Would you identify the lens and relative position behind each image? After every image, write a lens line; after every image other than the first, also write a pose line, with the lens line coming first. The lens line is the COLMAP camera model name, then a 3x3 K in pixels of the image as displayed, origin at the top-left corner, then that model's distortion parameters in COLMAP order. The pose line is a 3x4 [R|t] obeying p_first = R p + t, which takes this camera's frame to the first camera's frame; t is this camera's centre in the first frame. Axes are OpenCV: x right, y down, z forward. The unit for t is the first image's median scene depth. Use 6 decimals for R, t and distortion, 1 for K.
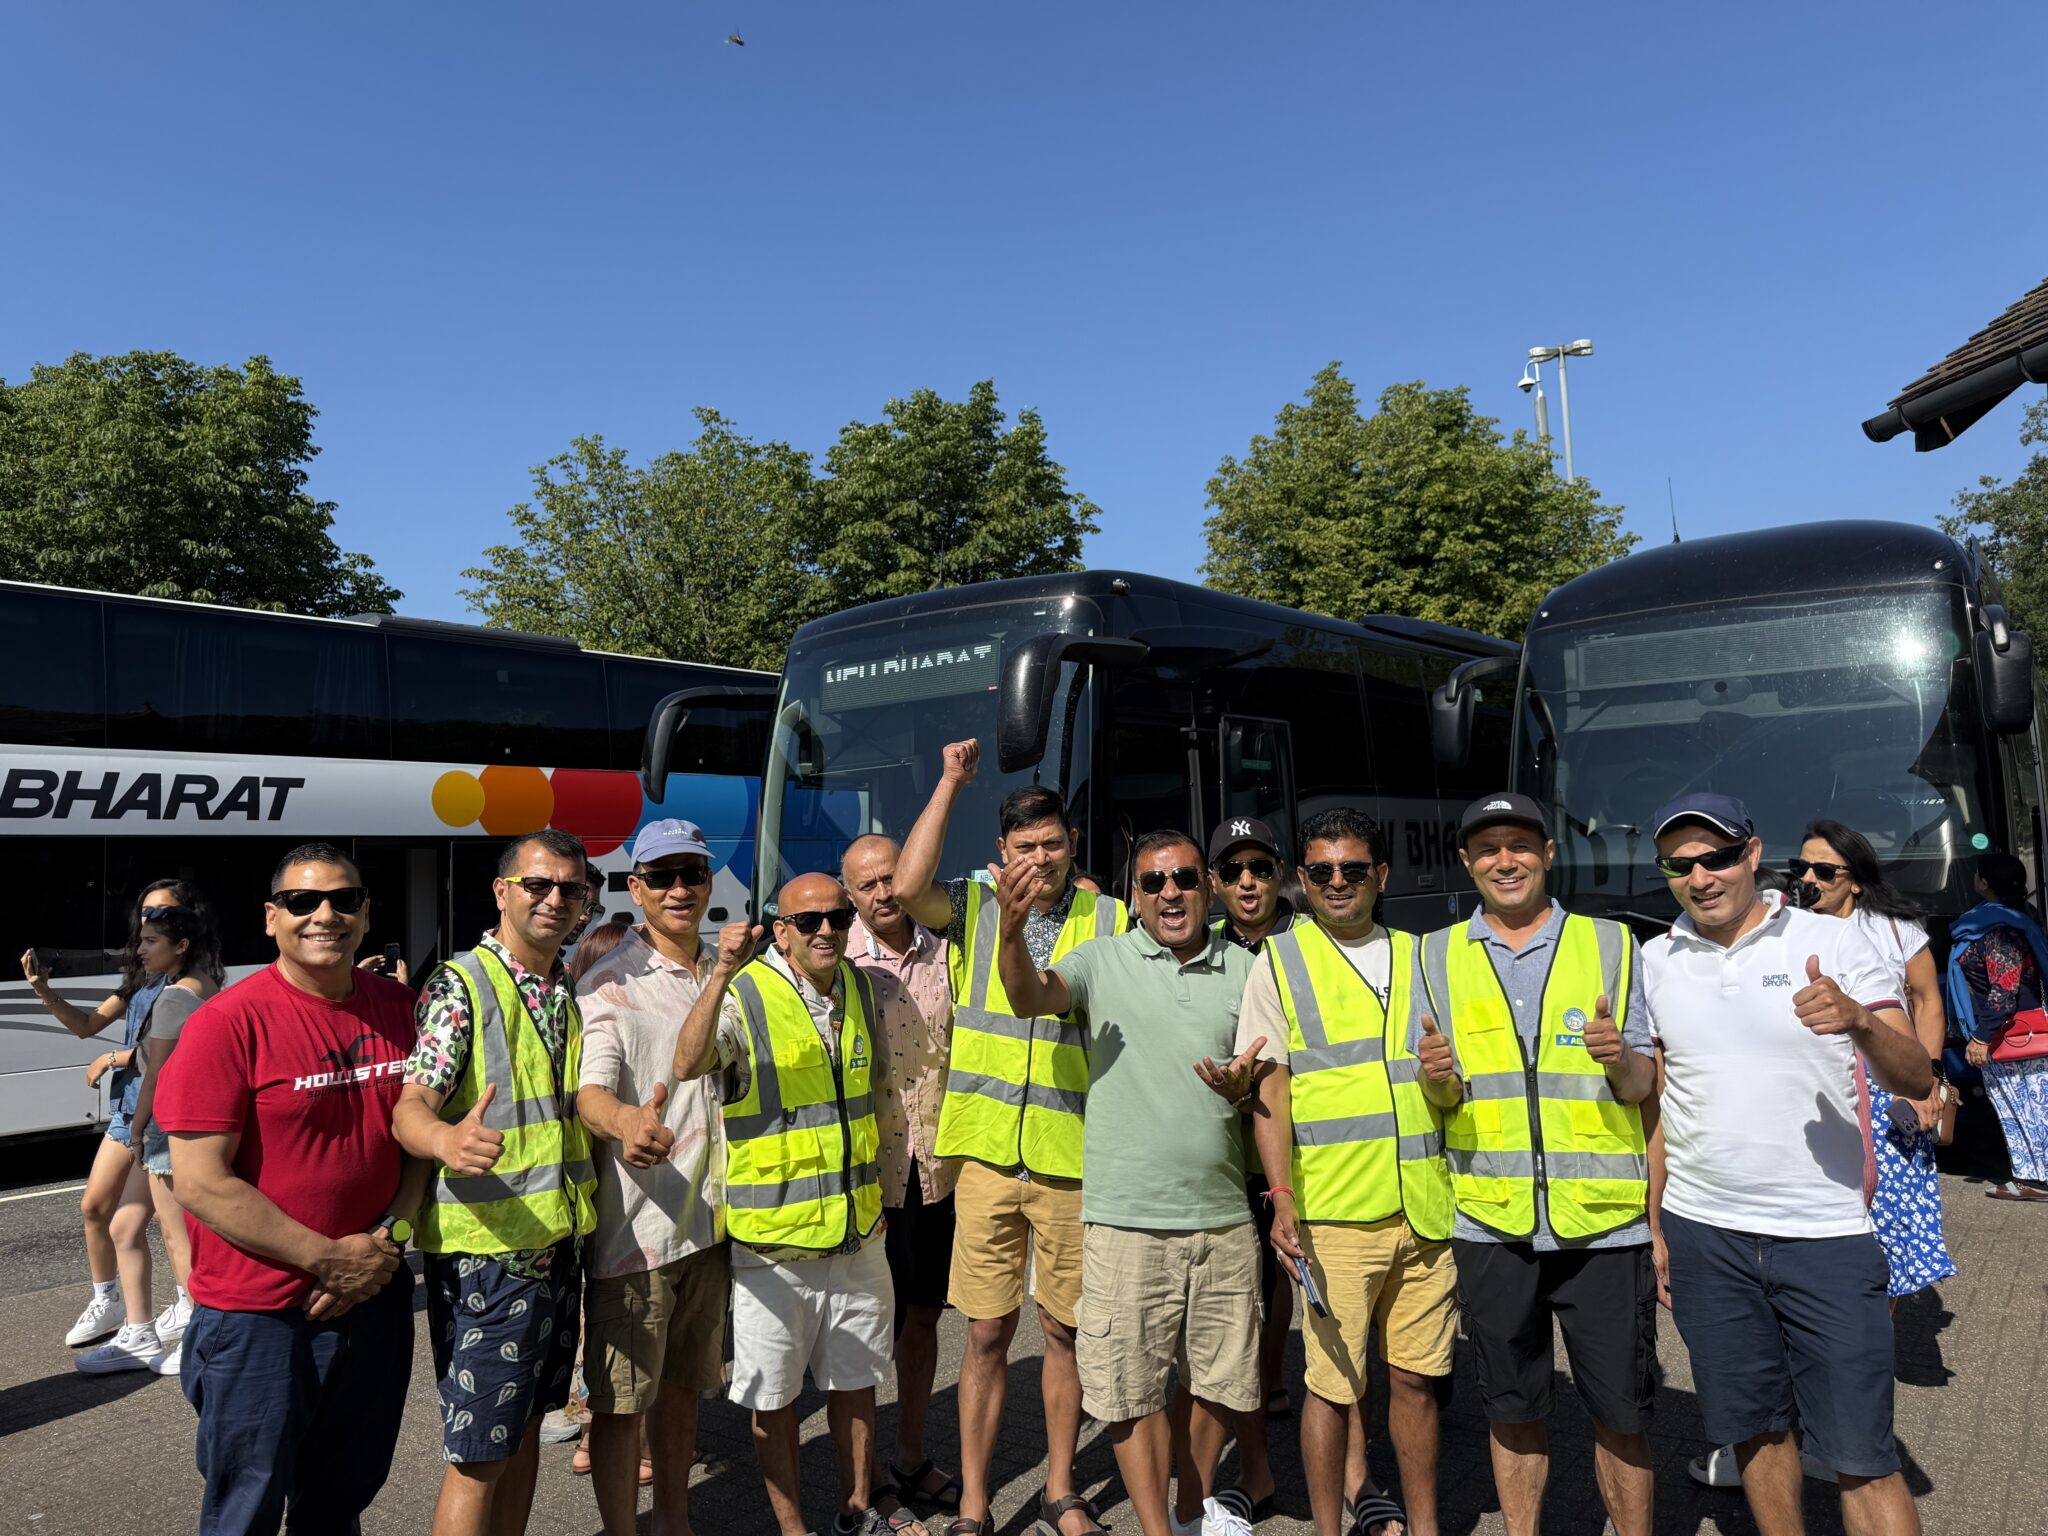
lens RADIAL K [[1458.4, 0, 996.4], [0, 1458.4, 765.2], [0, 0, 1]] dist [0.037243, -0.054971]
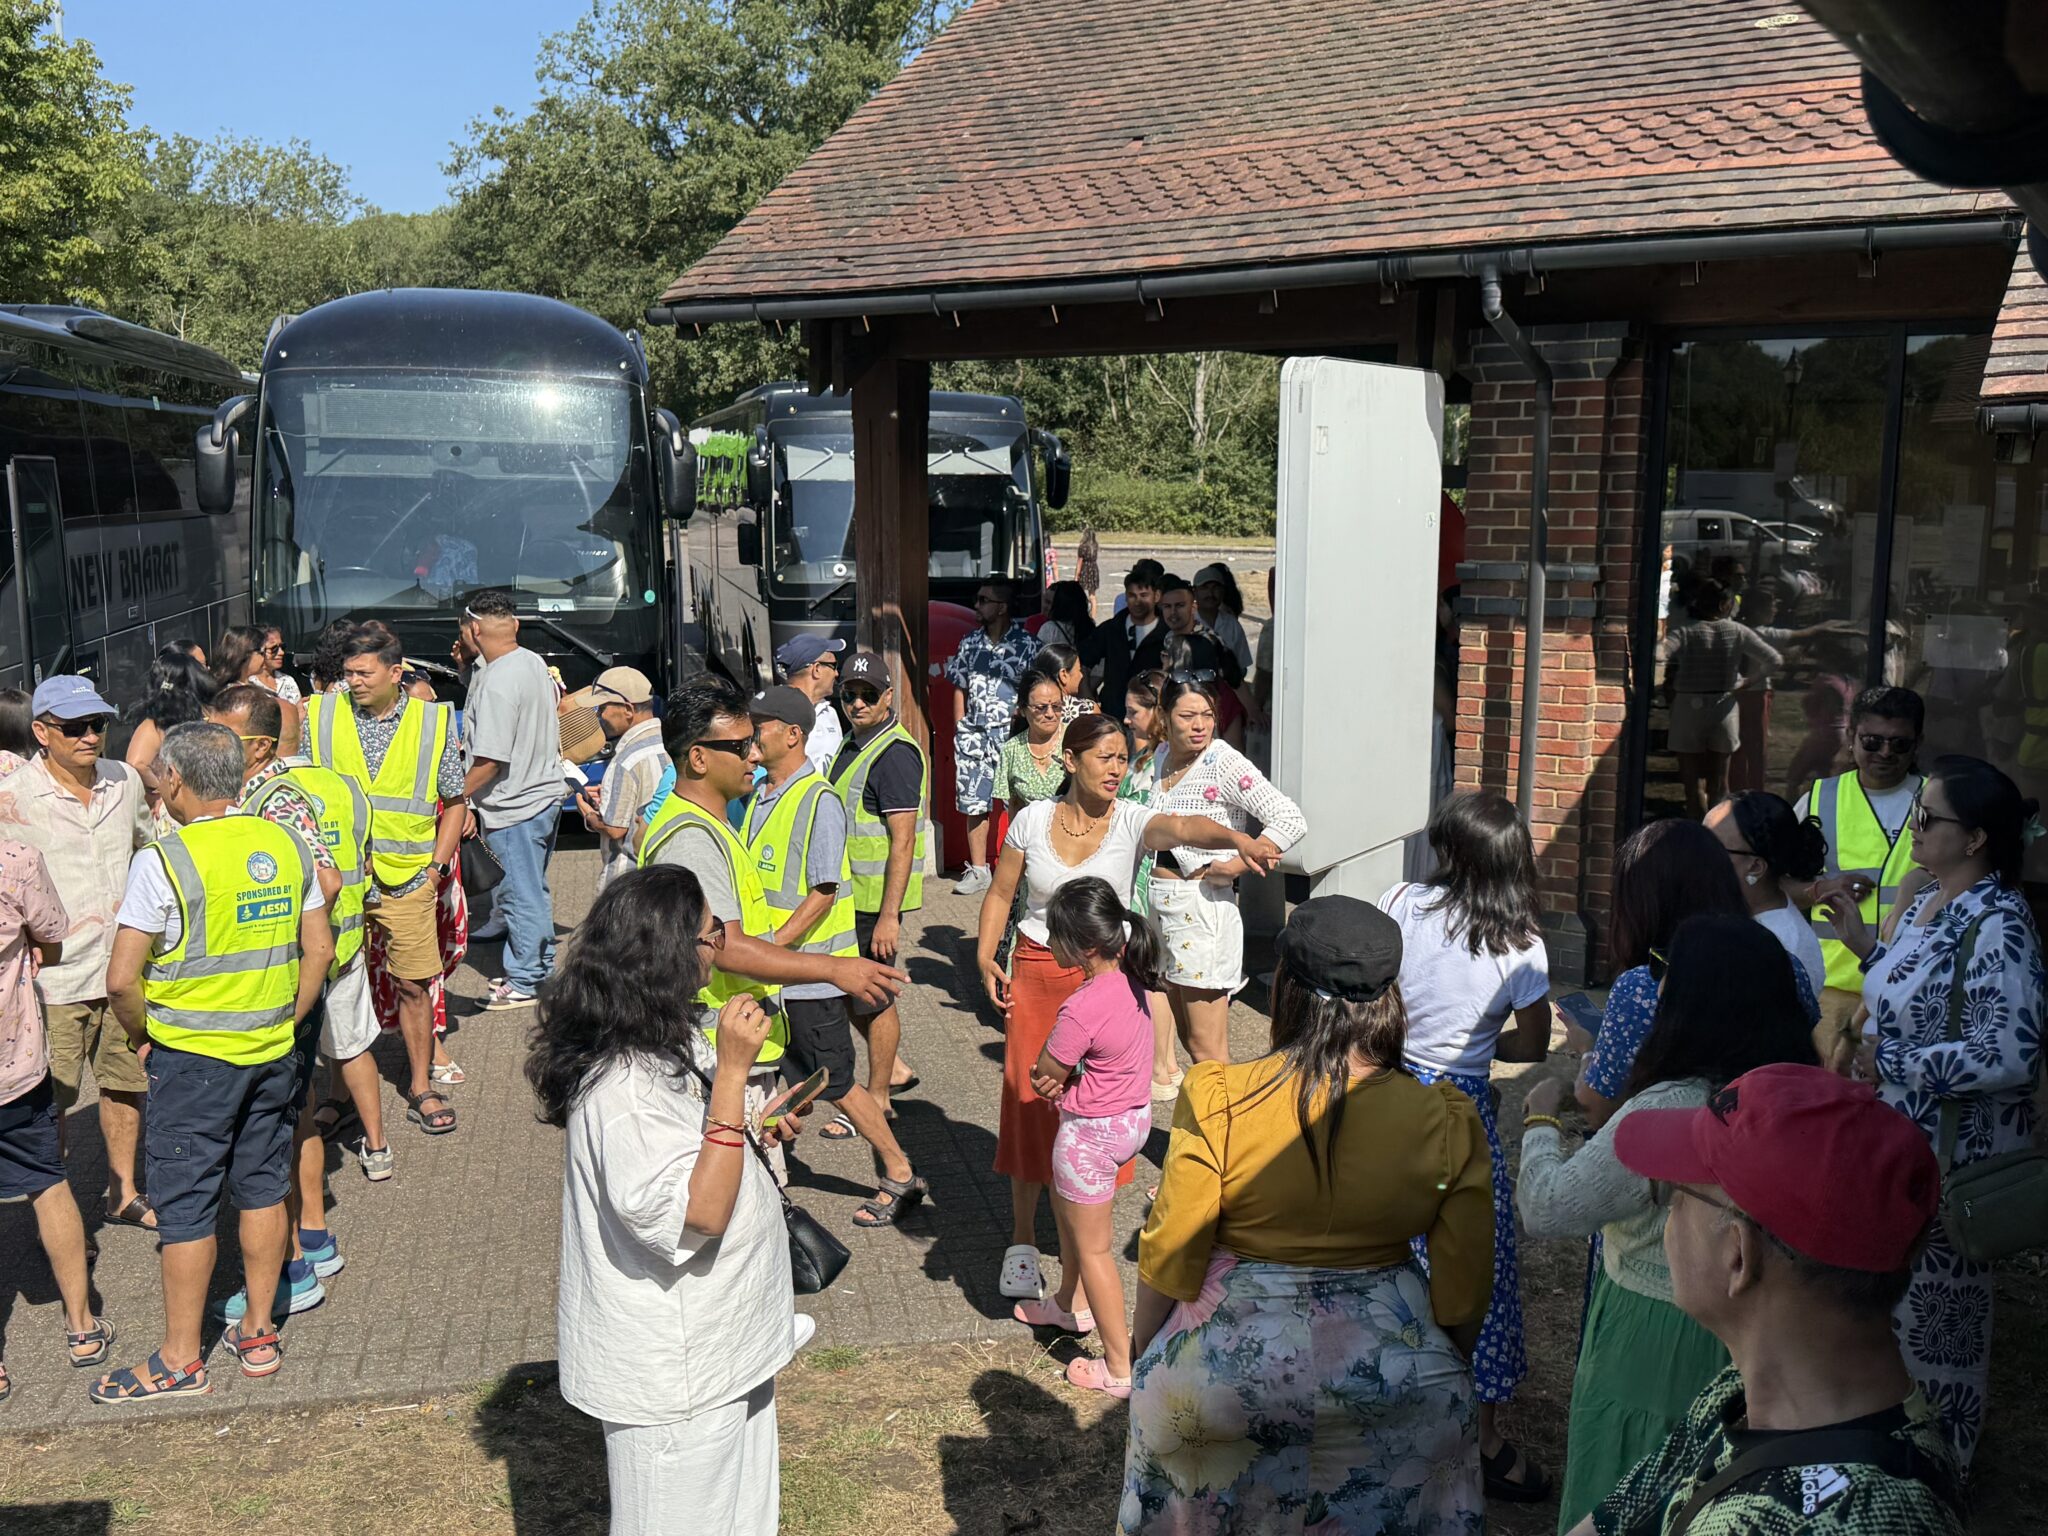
lens RADIAL K [[1957.1, 0, 1053.5], [0, 1957.1, 871.1], [0, 0, 1]] dist [-0.030036, 0.000000]
pose [[0.622503, -0.109563, 0.774911, -0.257903], [-0.087403, 0.974225, 0.207956, -0.056579], [-0.777722, -0.197183, 0.596882, -0.193886]]
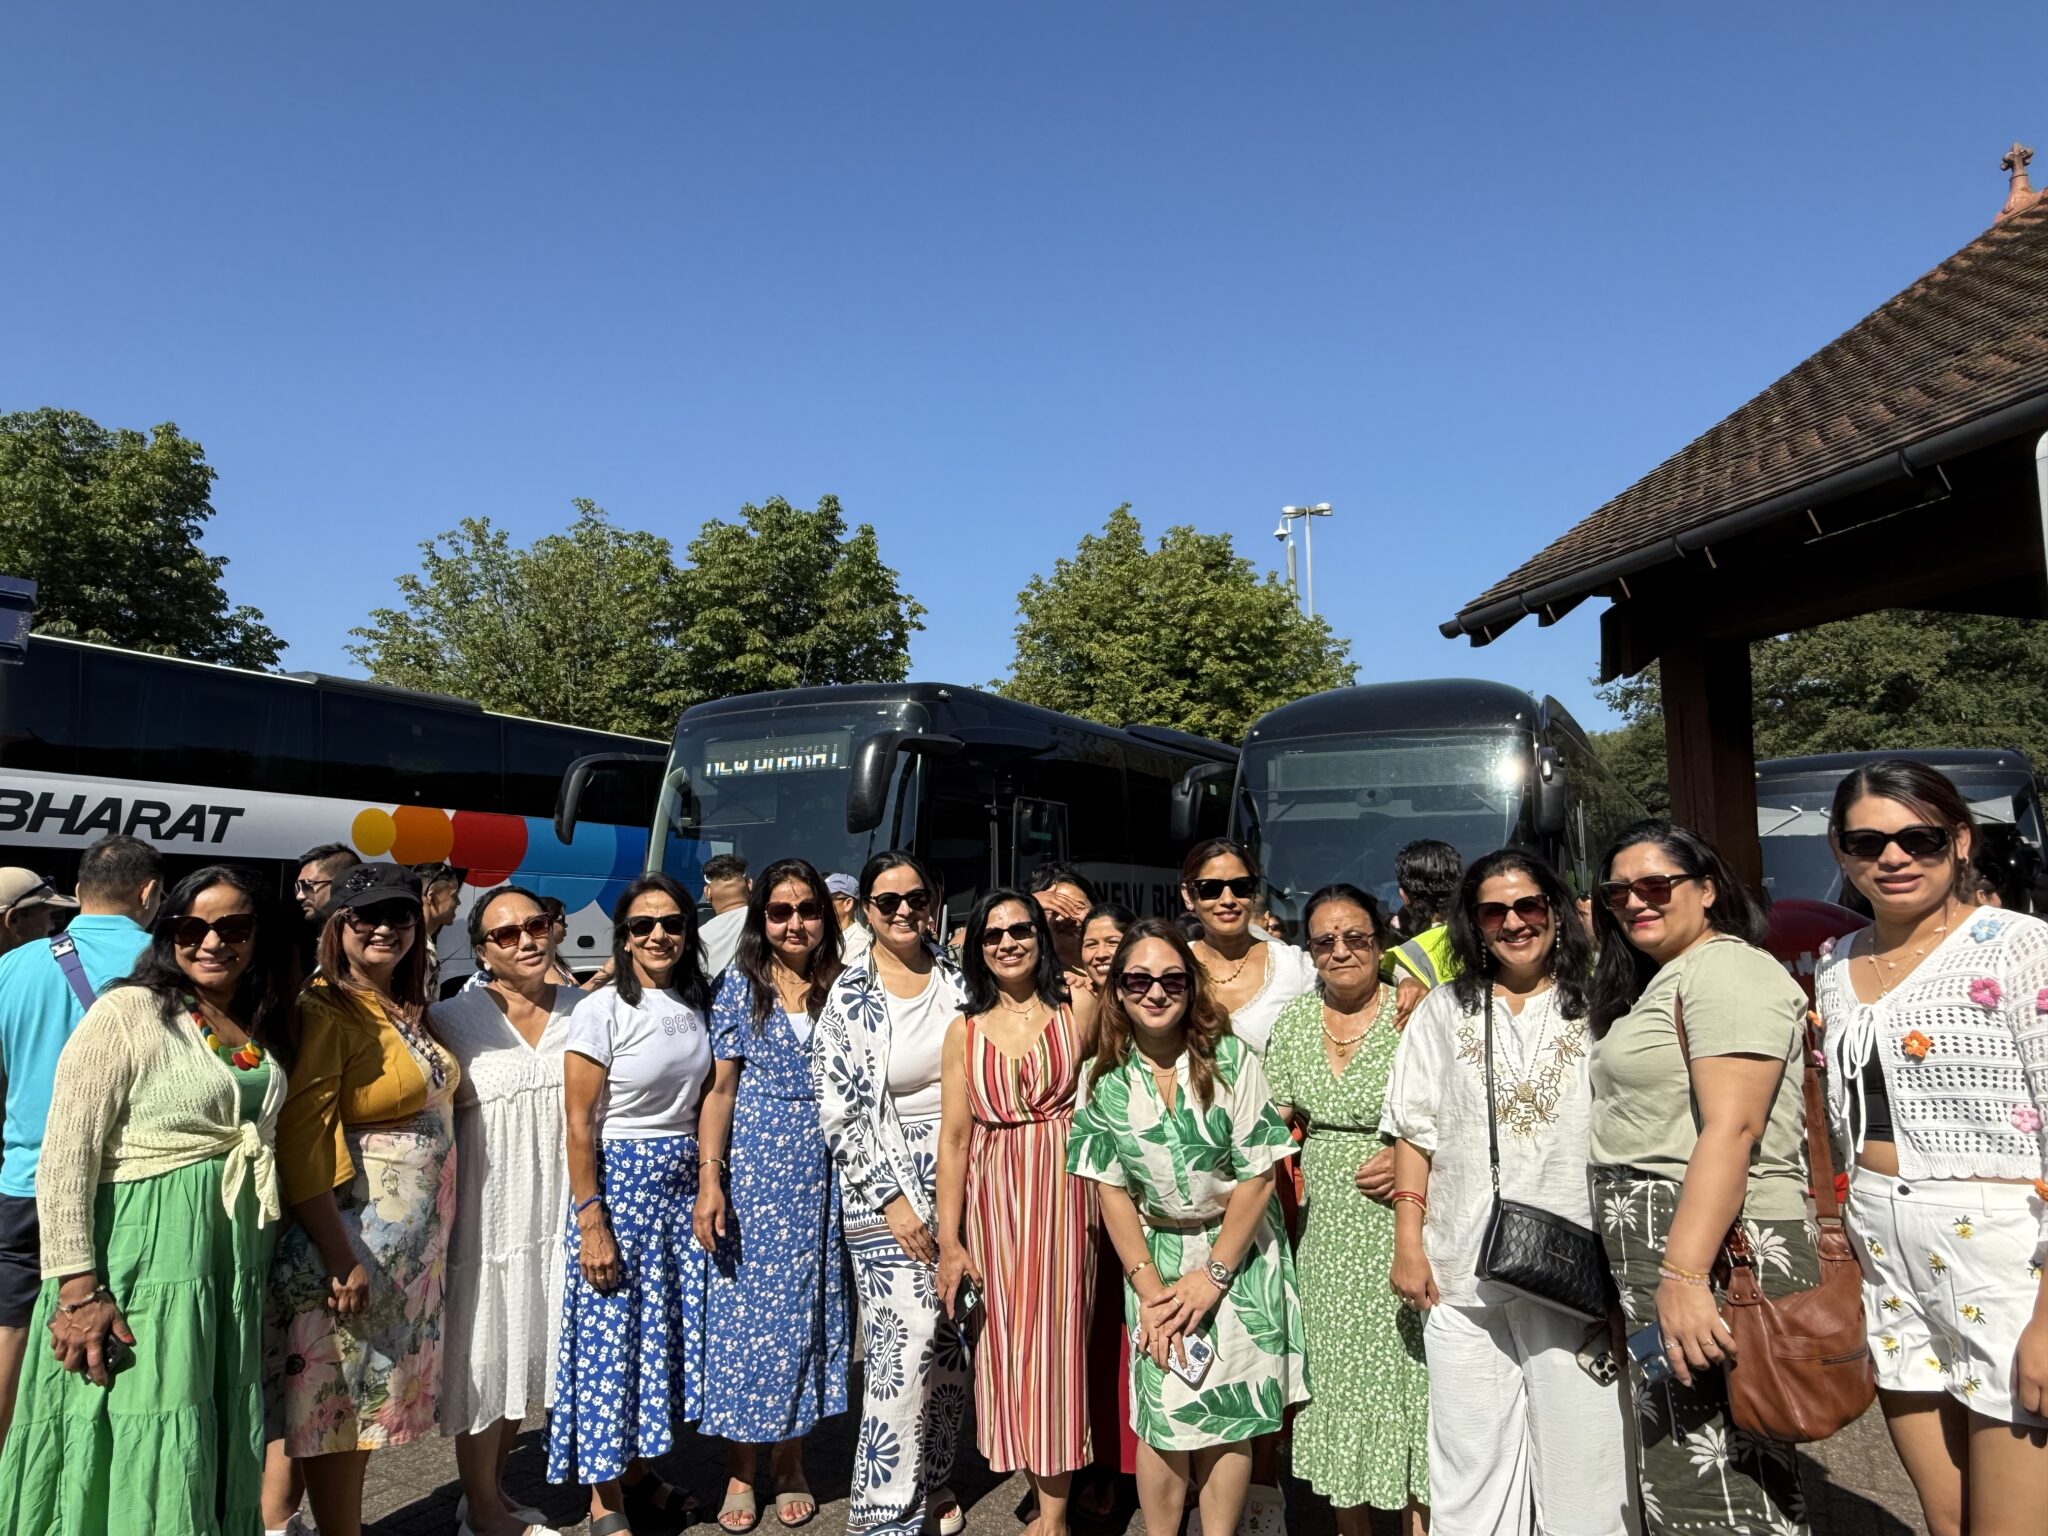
lens RADIAL K [[1323.3, 0, 1003.9], [0, 1323.3, 783.5], [0, 0, 1]] dist [-0.004371, 0.009114]
pose [[0.988990, 0.052634, 0.138304, -0.013741], [-0.047540, 0.998073, -0.039879, 0.001785], [-0.140136, 0.032865, 0.989587, -0.116176]]
